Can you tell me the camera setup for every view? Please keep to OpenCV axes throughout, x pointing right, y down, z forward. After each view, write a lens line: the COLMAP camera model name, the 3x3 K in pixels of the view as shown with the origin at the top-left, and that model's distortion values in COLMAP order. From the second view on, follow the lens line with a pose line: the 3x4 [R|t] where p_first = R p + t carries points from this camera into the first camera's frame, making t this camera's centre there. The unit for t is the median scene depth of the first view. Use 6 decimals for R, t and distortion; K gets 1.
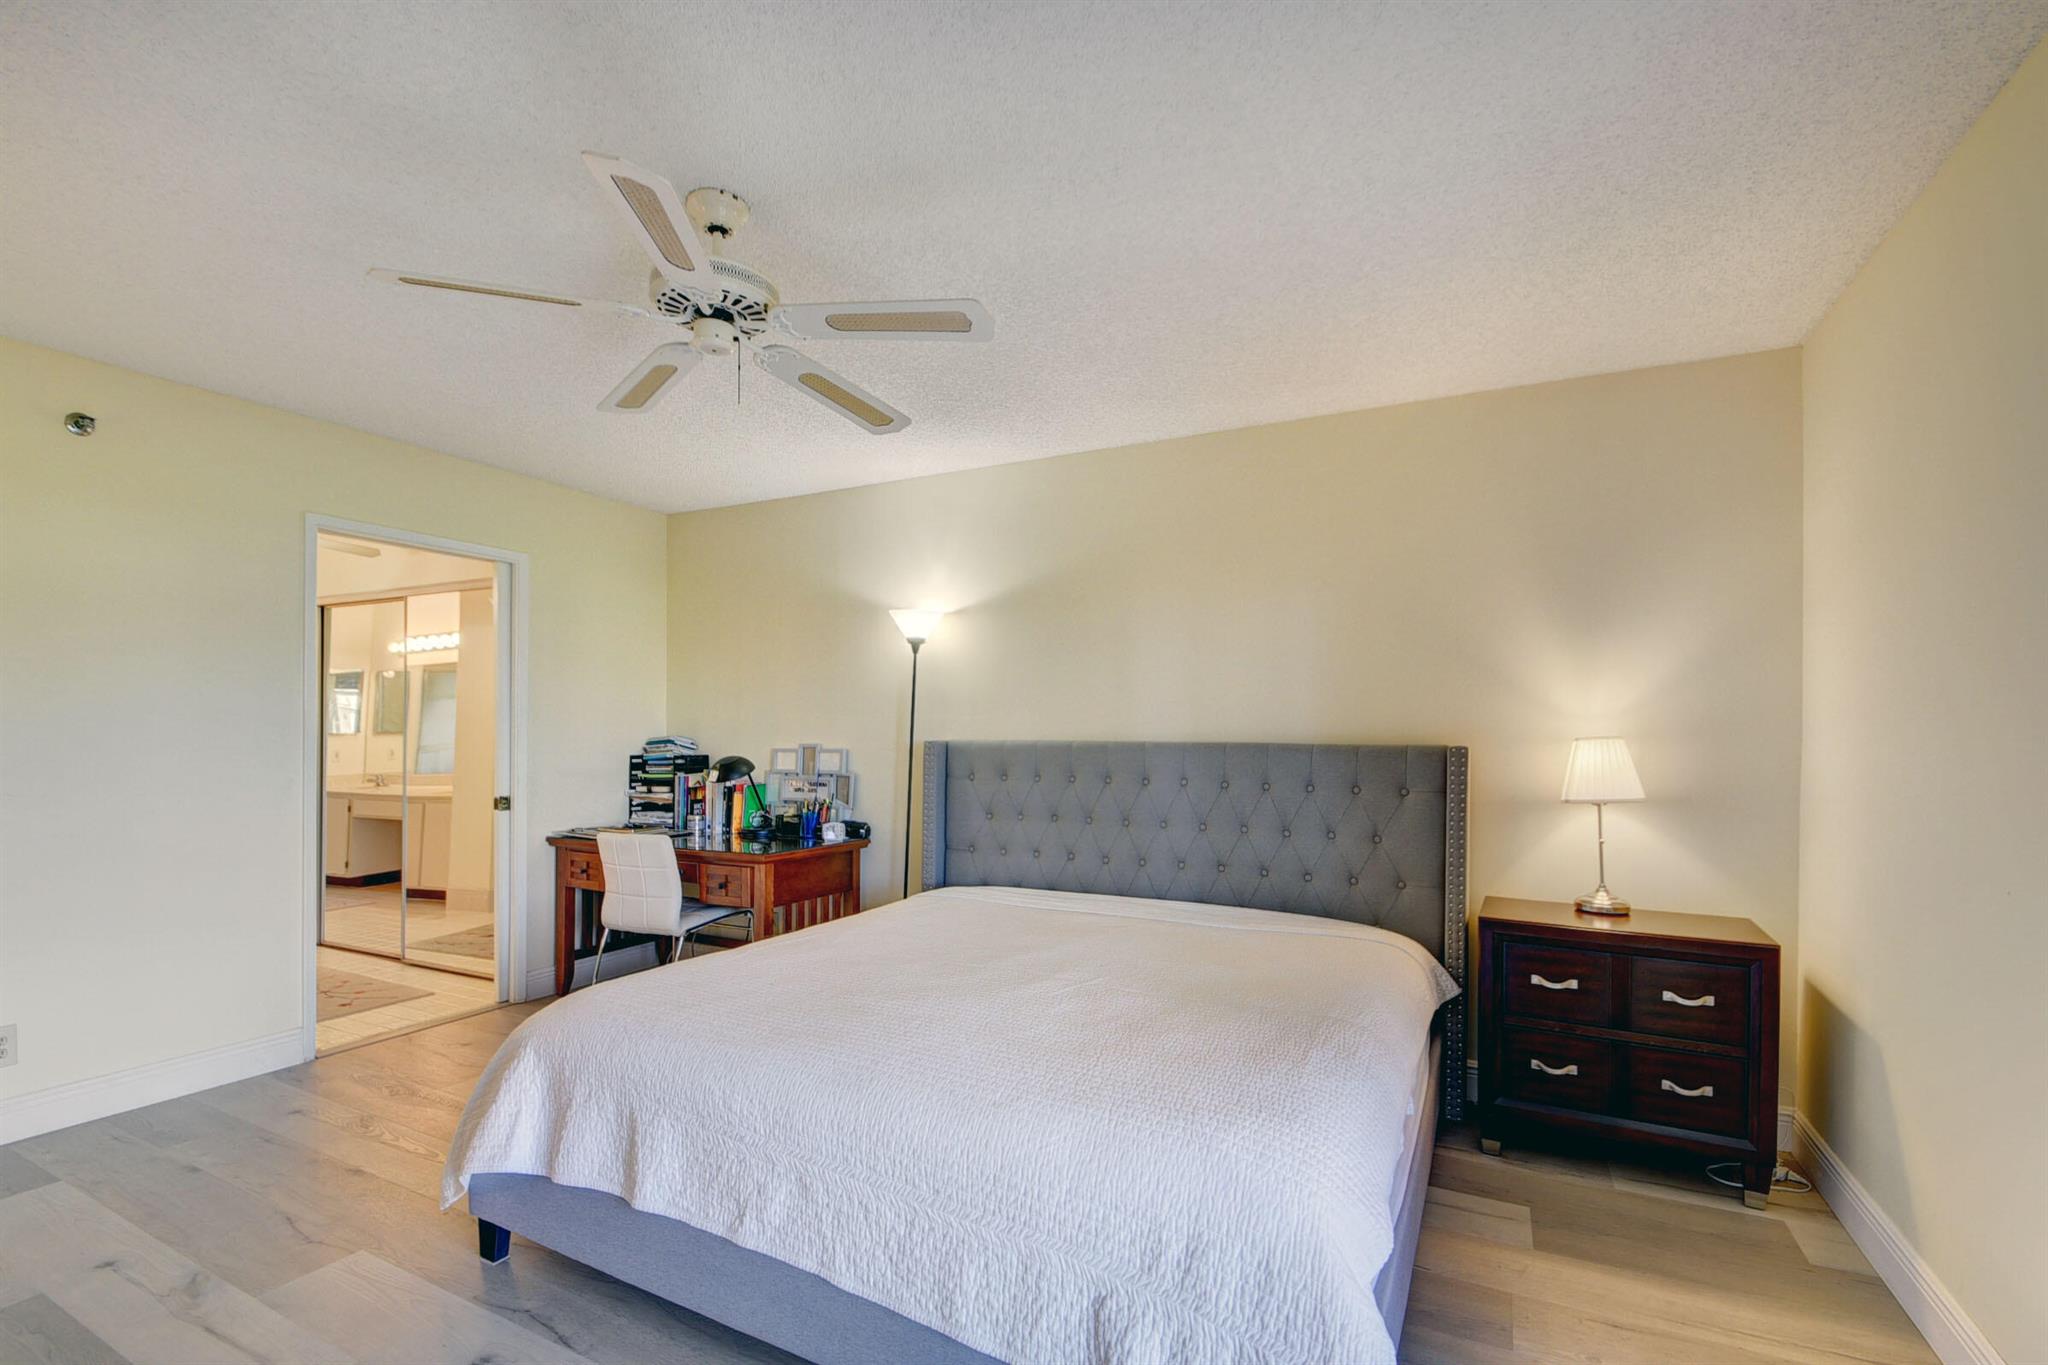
lens RADIAL K [[914.4, 0, 1019.8], [0, 914.4, 728.1], [0, 0, 1]] dist [0.013976, -0.019449]
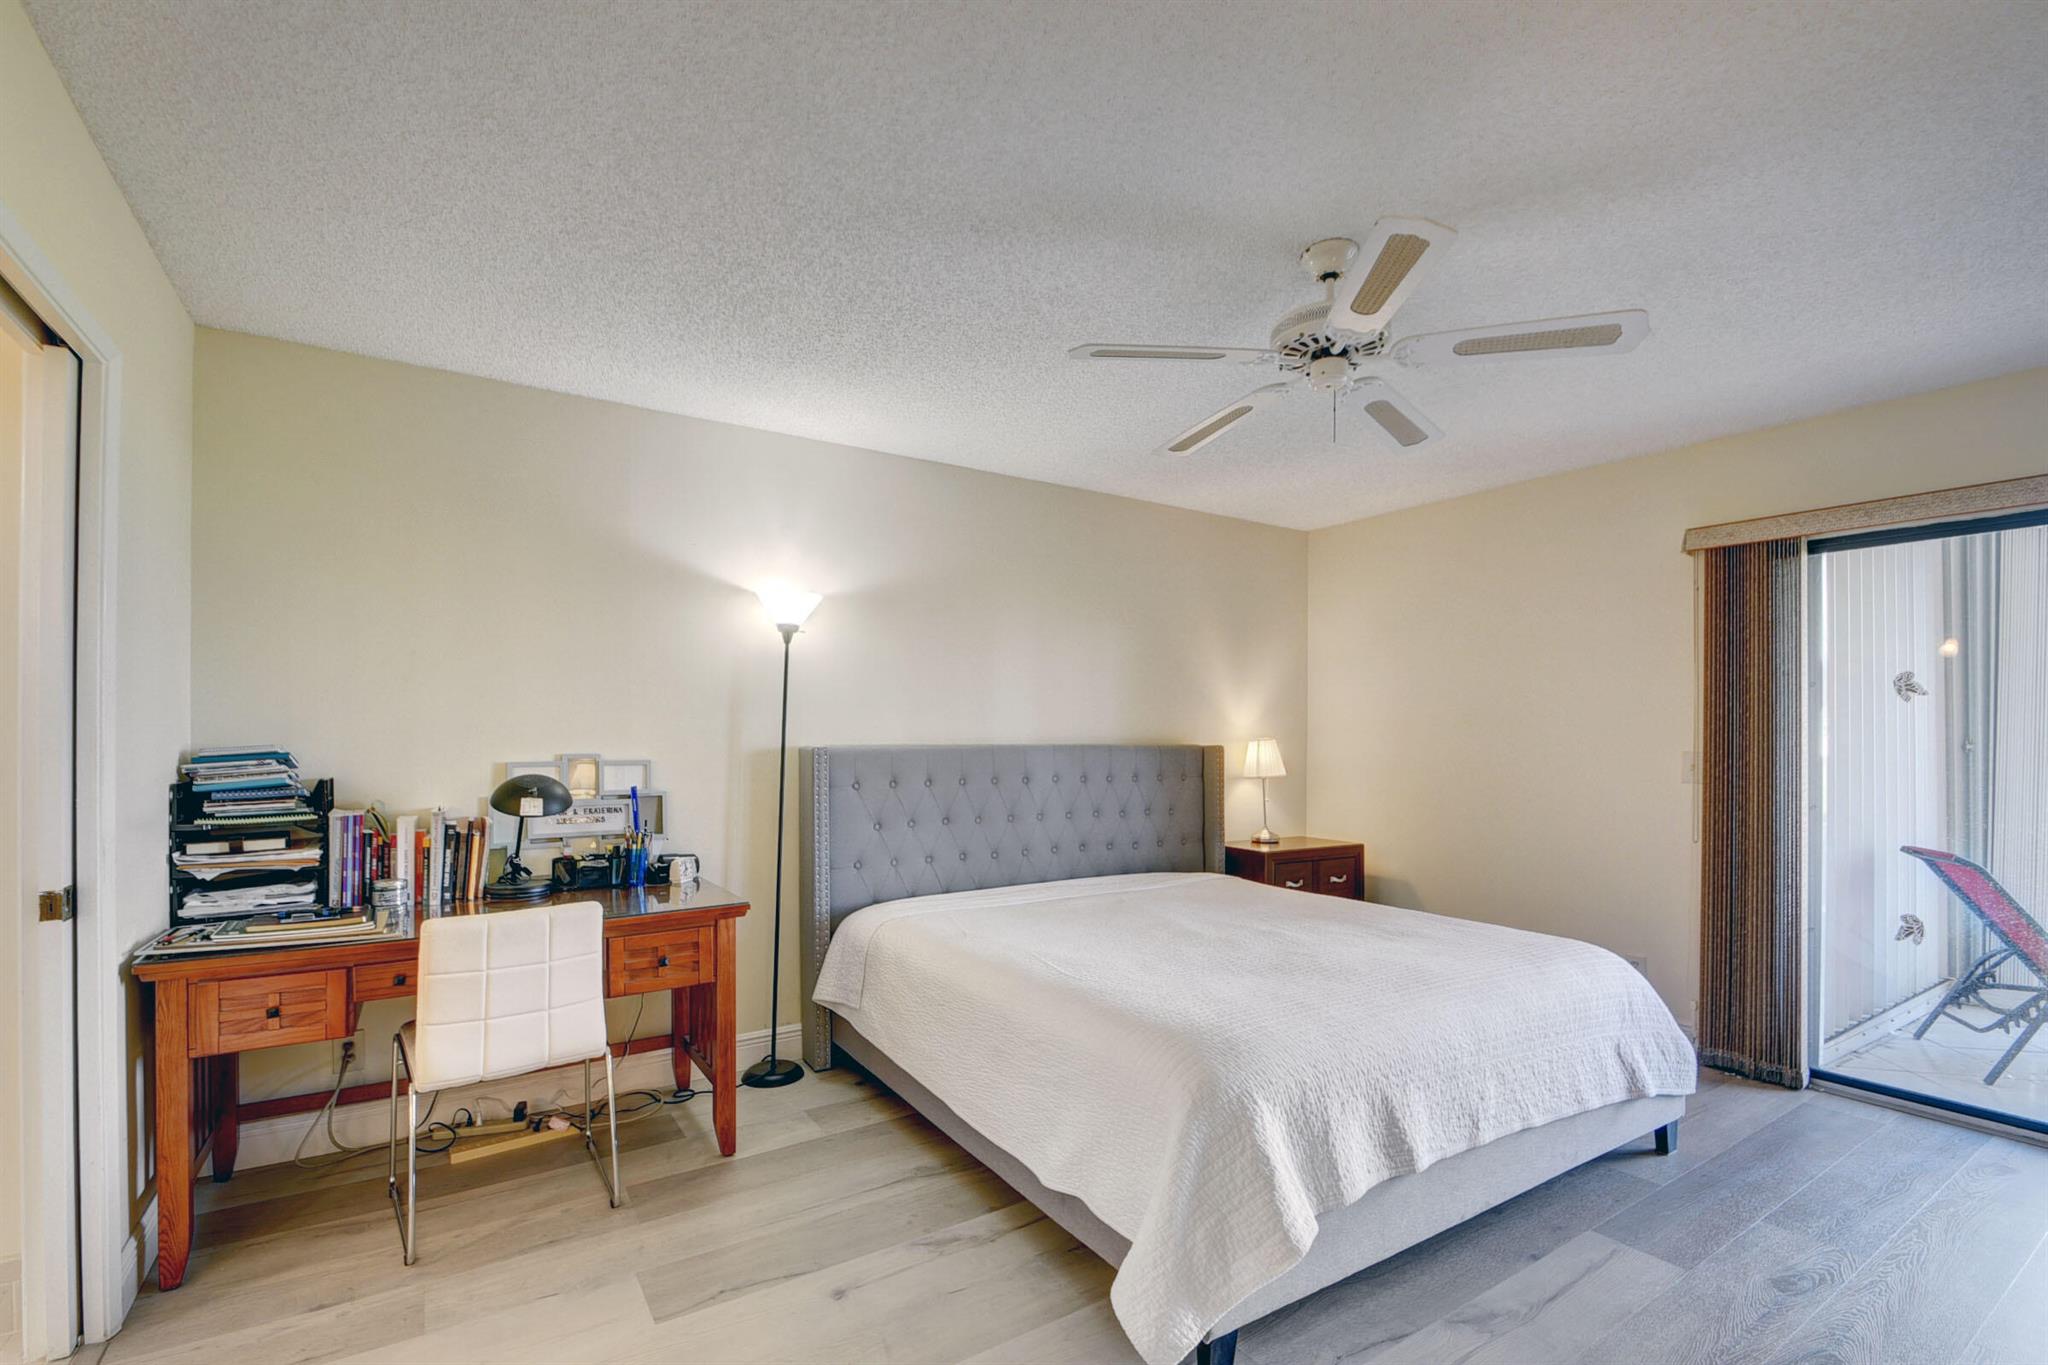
lens RADIAL K [[914.4, 0, 1019.8], [0, 914.4, 728.1], [0, 0, 1]] dist [0.013976, -0.019449]
pose [[0.485469, 0.003144, 0.874248, -0.797853], [-0.005477, 0.999985, -0.000555, -0.004791], [-0.874237, -0.004518, 0.485479, 0.435110]]
